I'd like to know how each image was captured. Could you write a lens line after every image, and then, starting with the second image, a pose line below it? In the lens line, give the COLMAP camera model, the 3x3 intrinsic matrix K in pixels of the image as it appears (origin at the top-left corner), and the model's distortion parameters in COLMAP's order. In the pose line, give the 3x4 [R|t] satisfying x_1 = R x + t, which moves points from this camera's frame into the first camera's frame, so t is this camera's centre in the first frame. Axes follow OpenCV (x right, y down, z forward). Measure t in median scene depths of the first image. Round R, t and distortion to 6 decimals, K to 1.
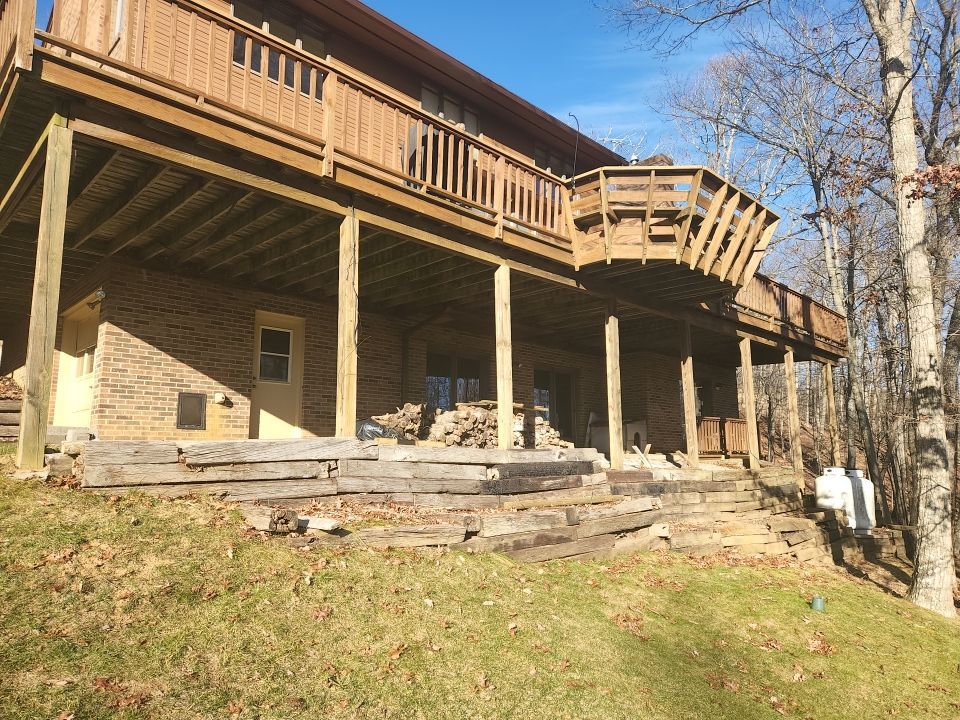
lens RADIAL K [[638.2, 0, 485.0], [0, 638.2, 361.4], [0, 0, 1]] dist [0.090545, -0.072213]
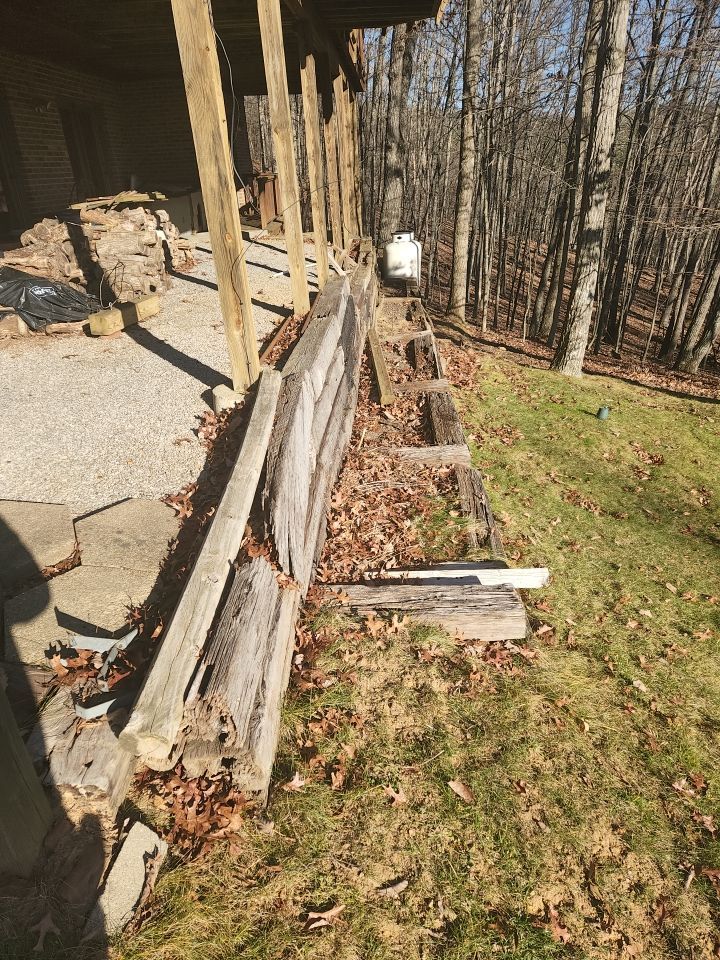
lens RADIAL K [[638.2, 0, 356.6], [0, 638.2, 478.8], [0, 0, 1]] dist [0.090545, -0.072213]
pose [[0.734577, -0.325765, 0.595209, -0.337095], [-0.060763, 0.842103, 0.535883, -0.071302], [-0.675799, -0.429814, 0.598795, 0.399780]]
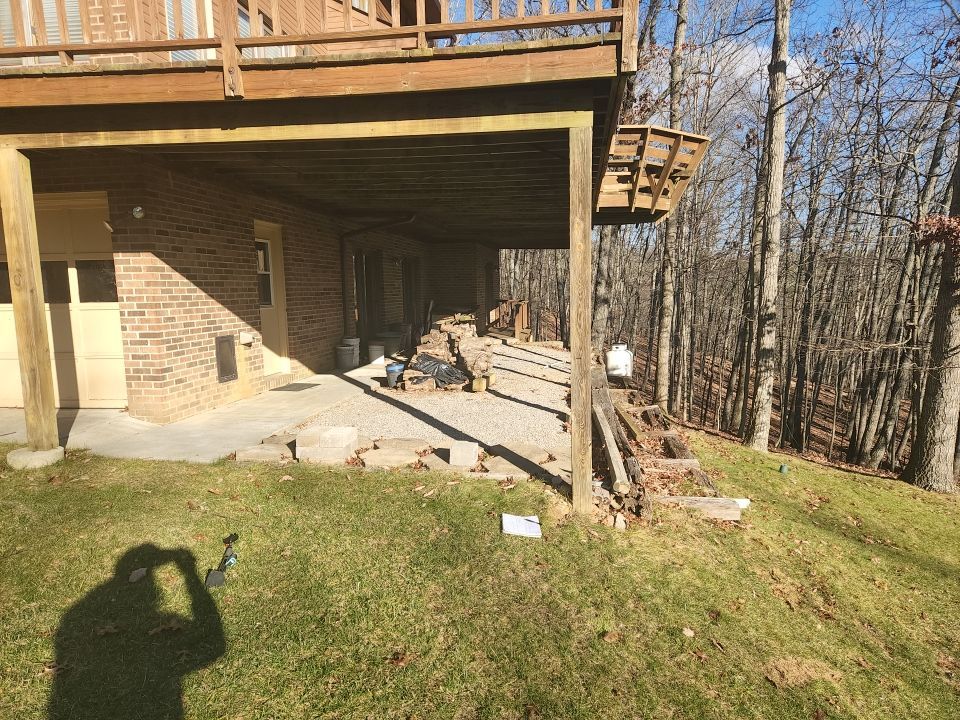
lens RADIAL K [[638.2, 0, 485.0], [0, 638.2, 361.4], [0, 0, 1]] dist [0.090545, -0.072213]
pose [[0.797299, -0.078167, 0.598501, -0.679890], [-0.083555, 0.967738, 0.237701, -0.136513], [-0.597773, -0.239526, 0.765046, 0.203288]]
